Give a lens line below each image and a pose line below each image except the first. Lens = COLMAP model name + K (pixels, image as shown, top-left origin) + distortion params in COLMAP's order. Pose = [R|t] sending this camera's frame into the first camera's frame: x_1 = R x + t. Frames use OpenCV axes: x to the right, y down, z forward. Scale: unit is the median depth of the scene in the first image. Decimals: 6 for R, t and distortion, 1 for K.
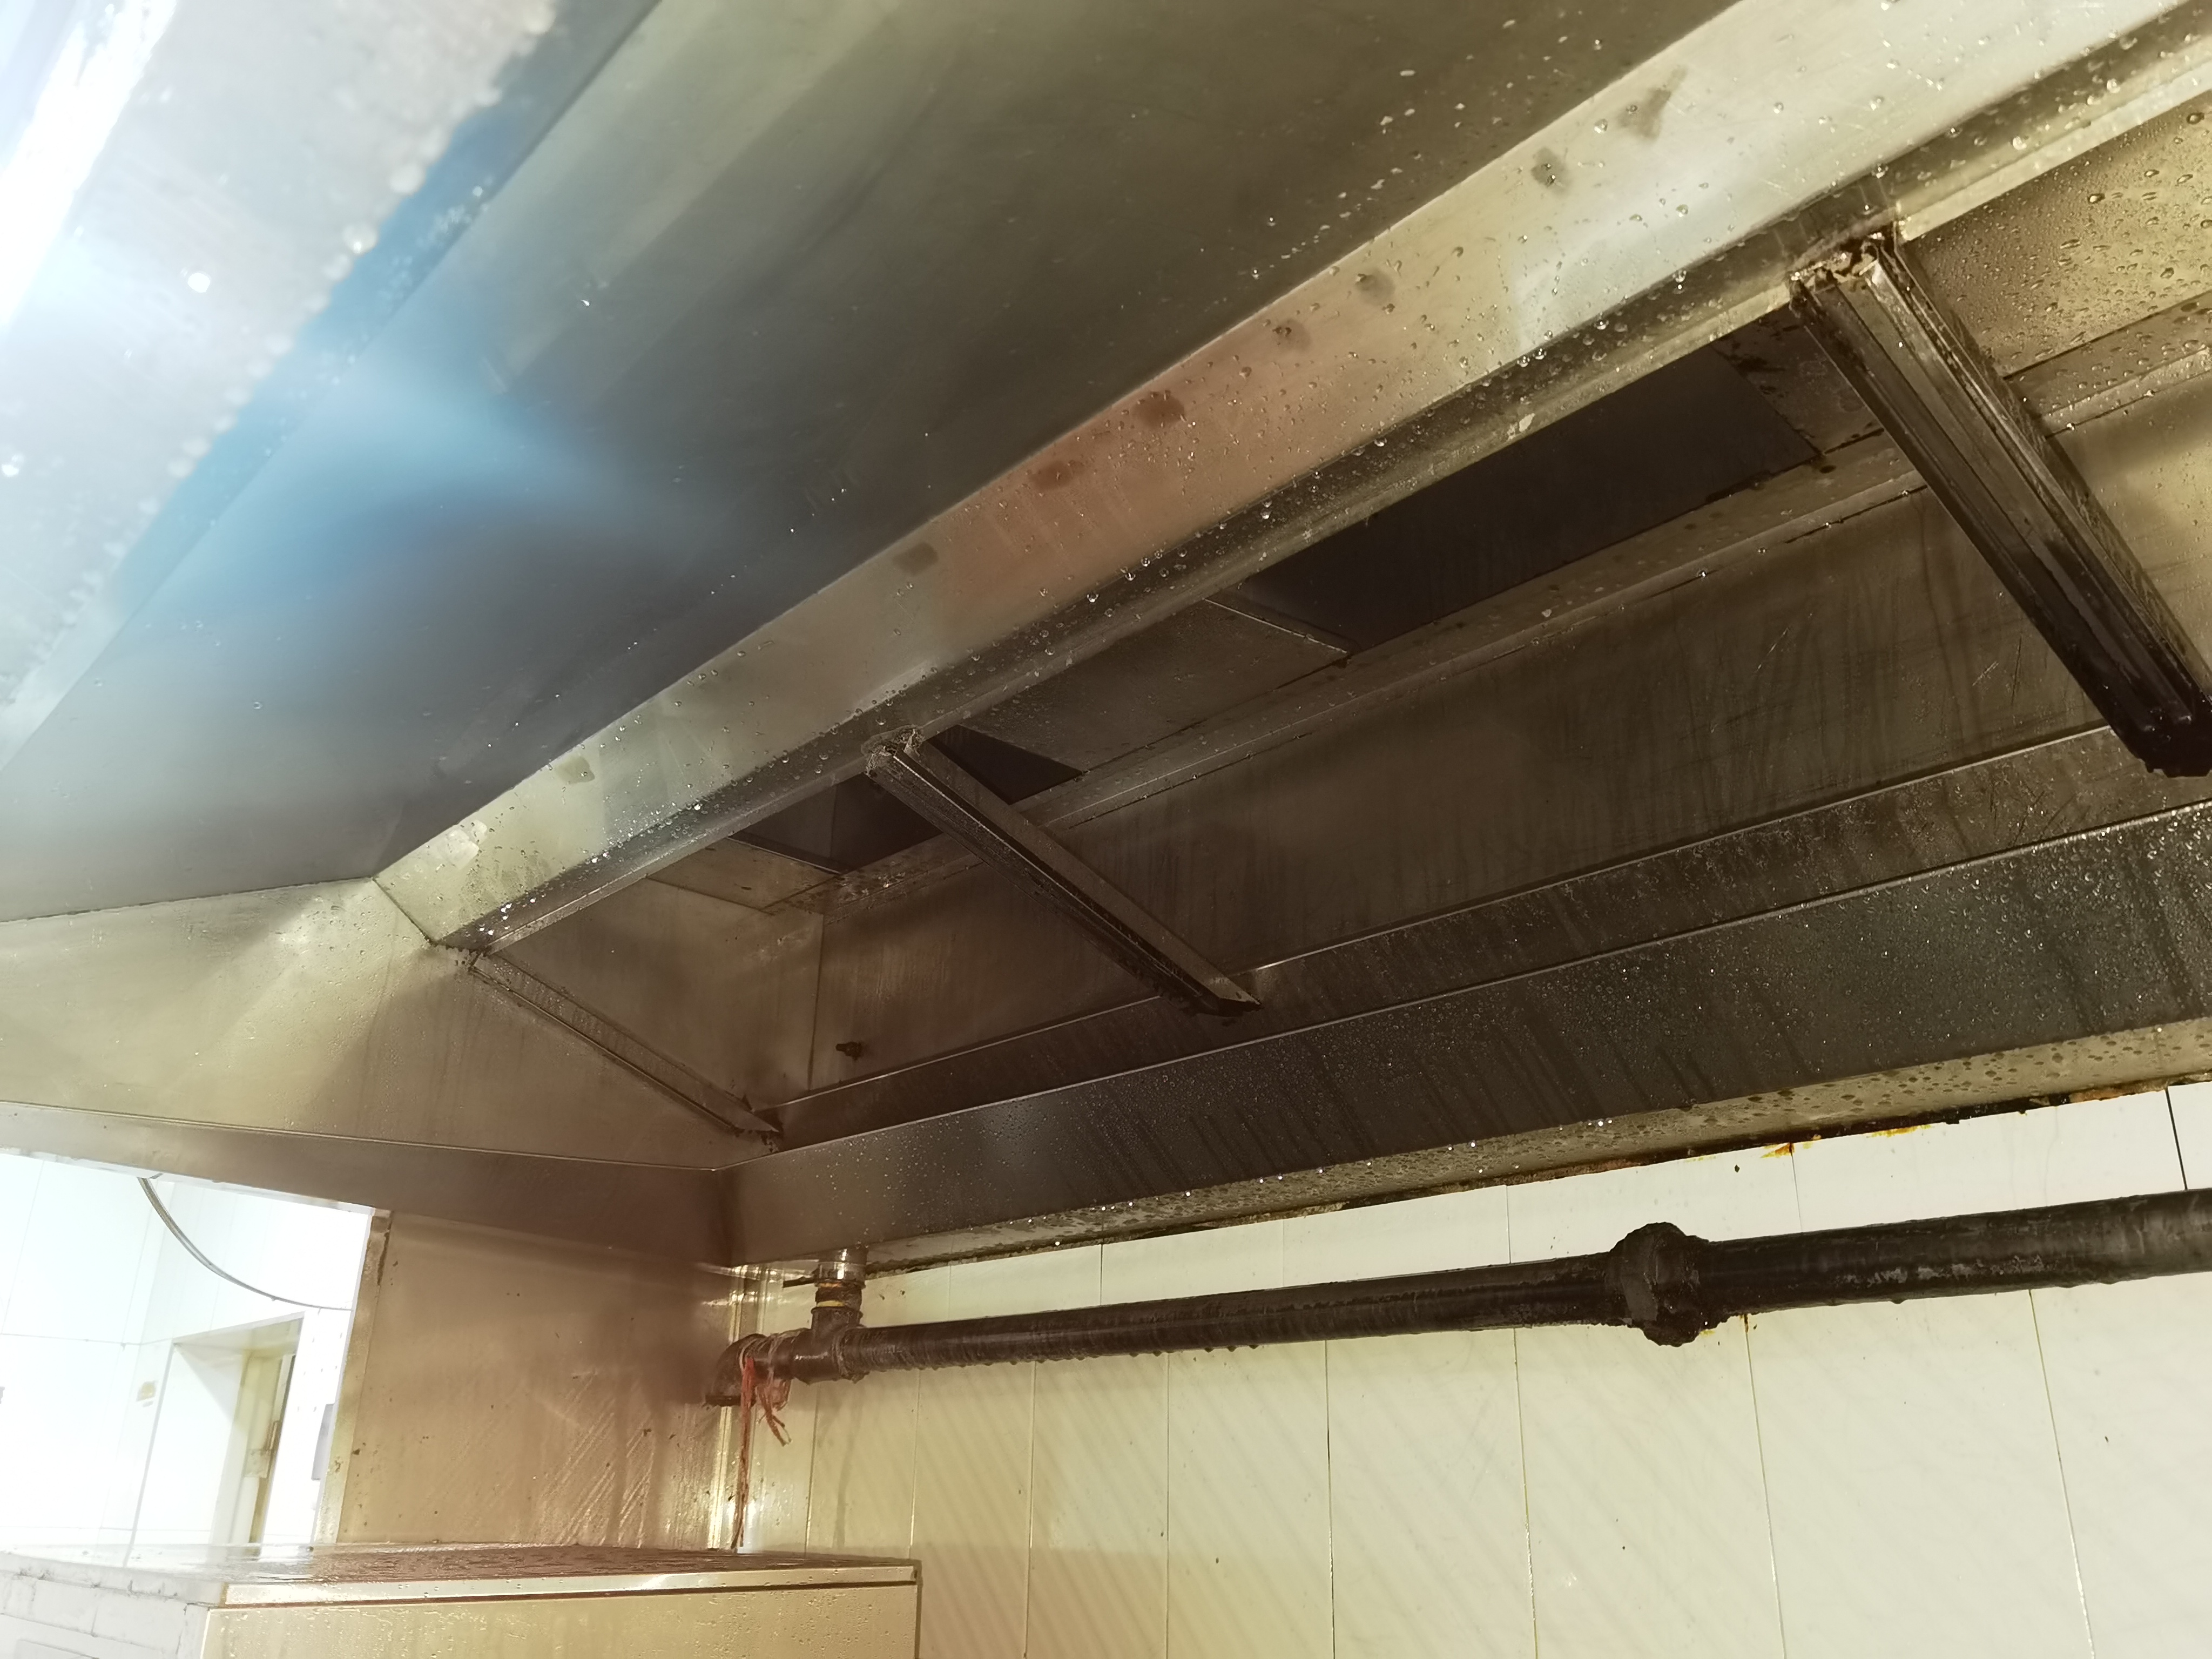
lens RADIAL K [[1775.1, 0, 1106.0], [0, 1775.1, 829.5], [0, 0, 1]] dist [0.008252, -0.006630]
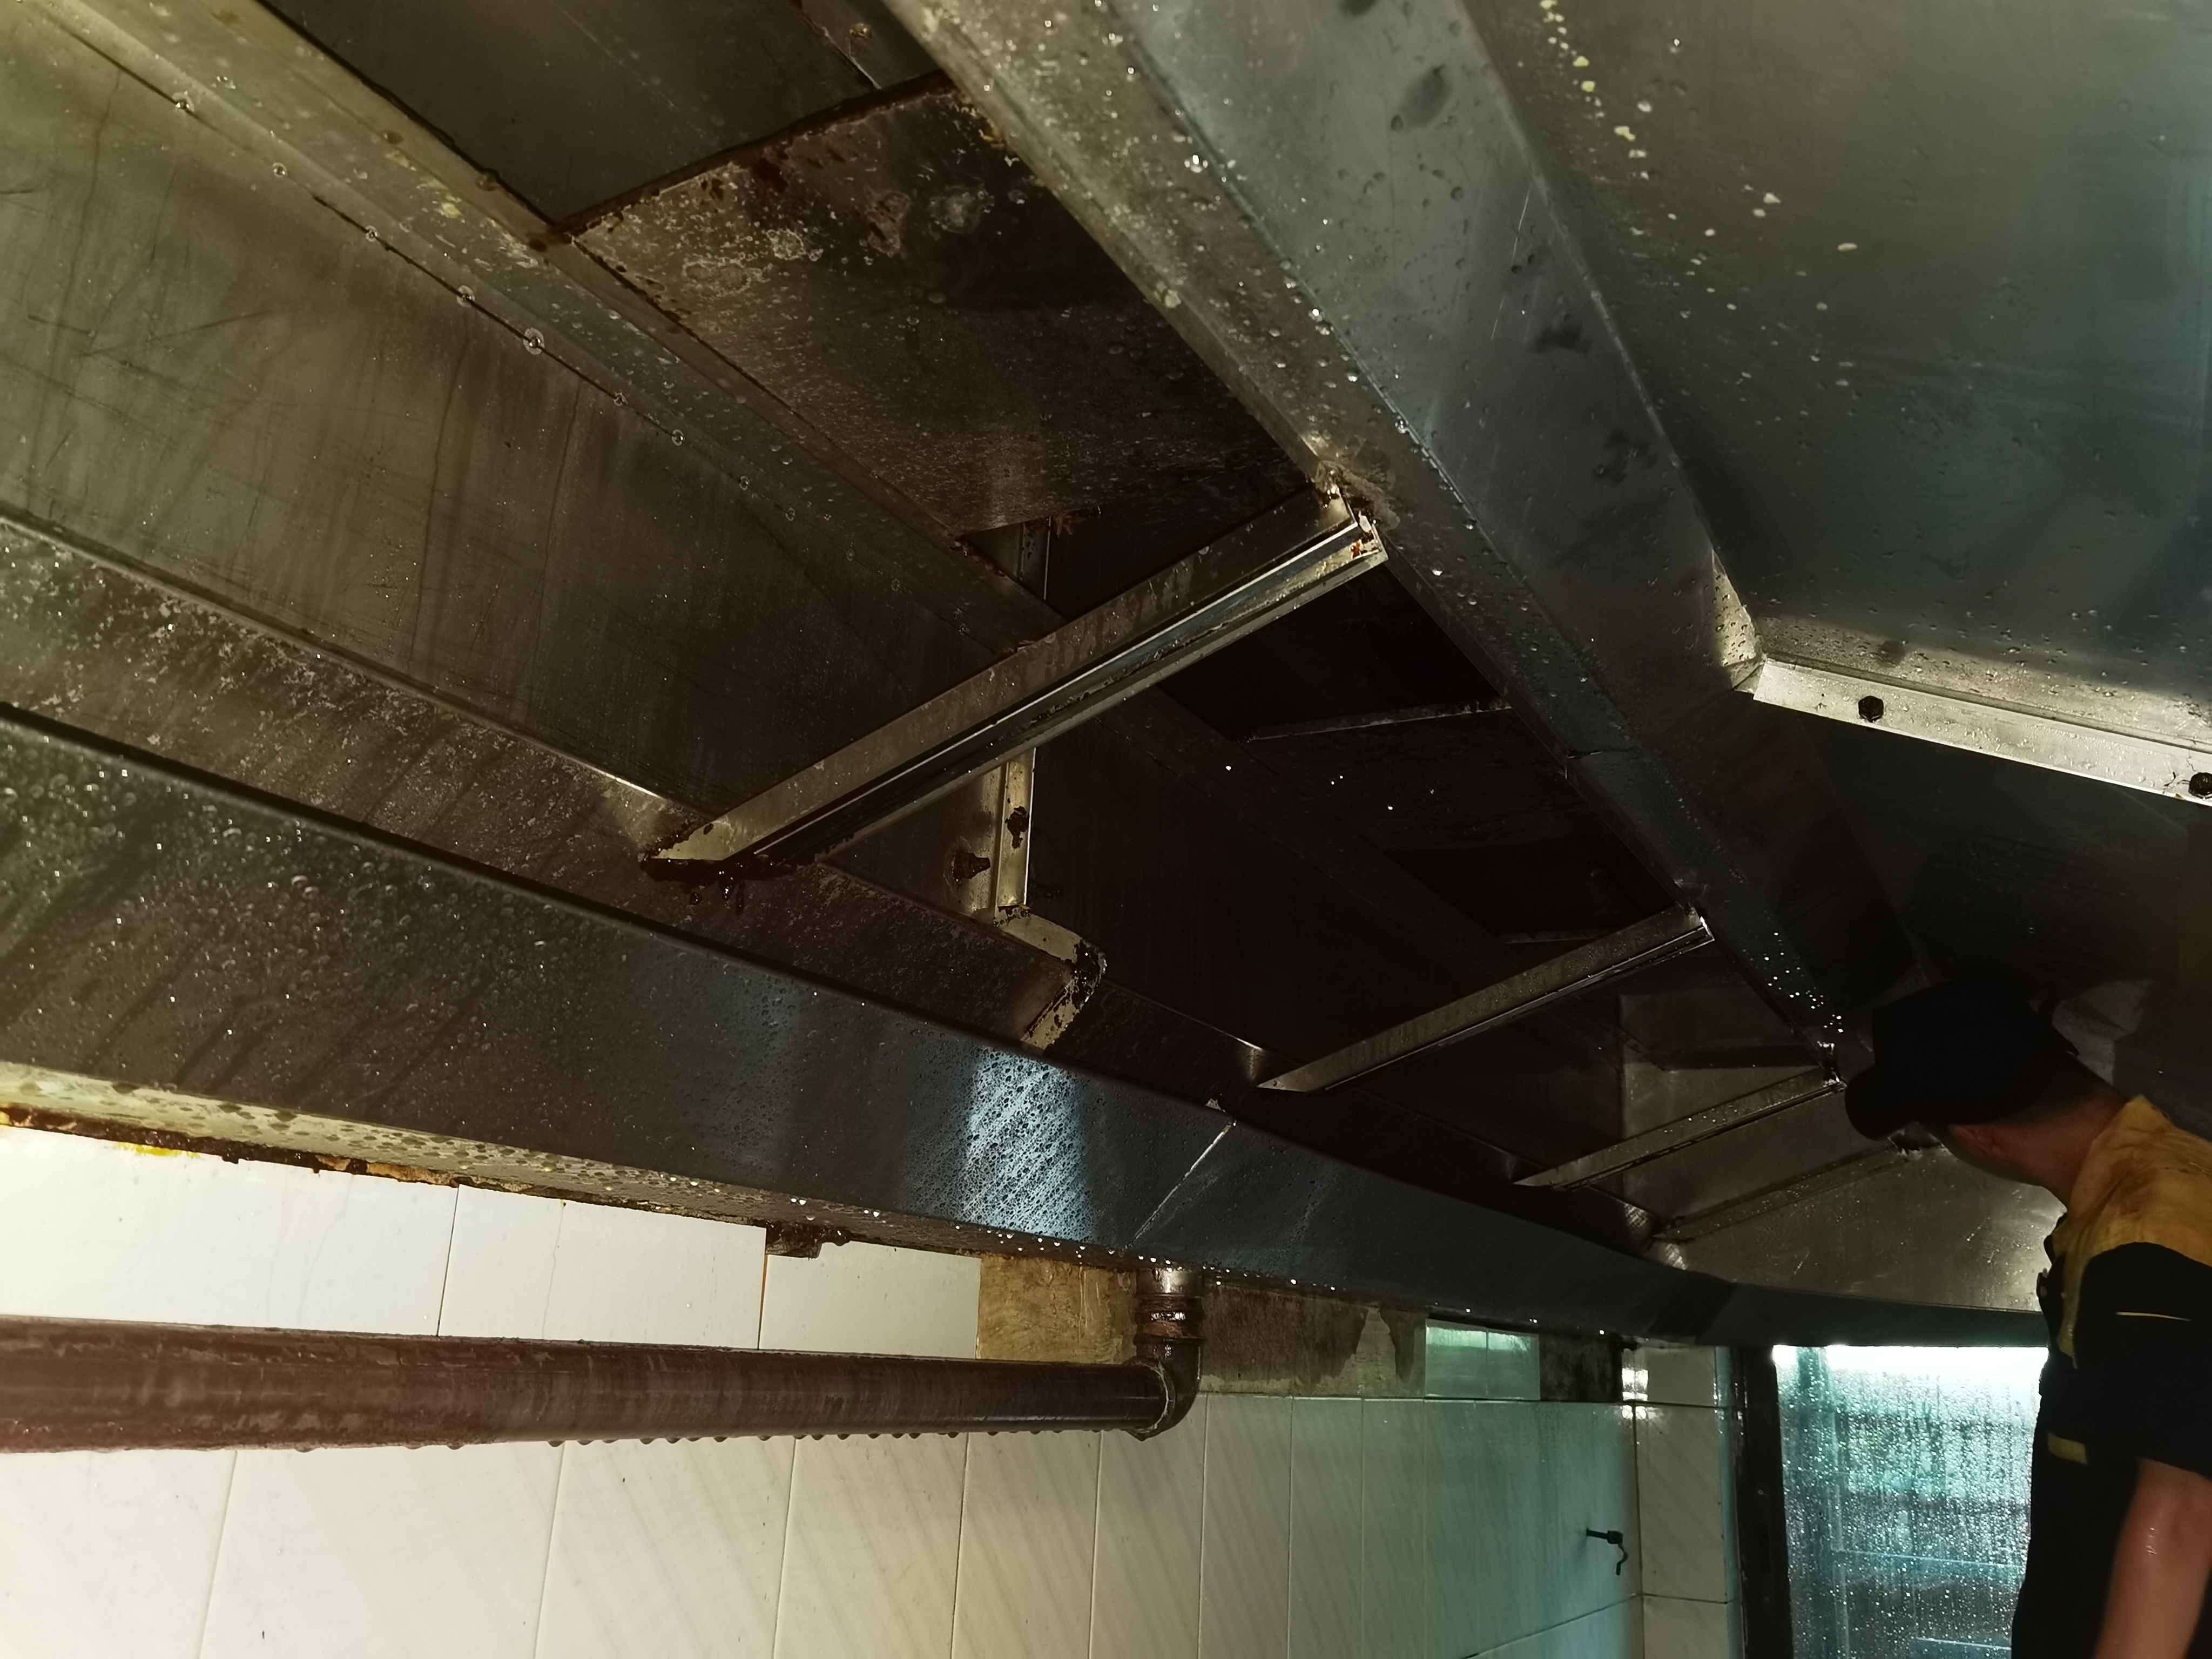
lens RADIAL K [[1775.1, 0, 1106.0], [0, 1775.1, 829.5], [0, 0, 1]] dist [0.008252, -0.006630]
pose [[-0.330541, 0.232828, 0.914622, -0.283647], [-0.402401, 0.841827, -0.359723, 0.171109], [-0.853707, -0.486948, -0.184568, 0.917985]]
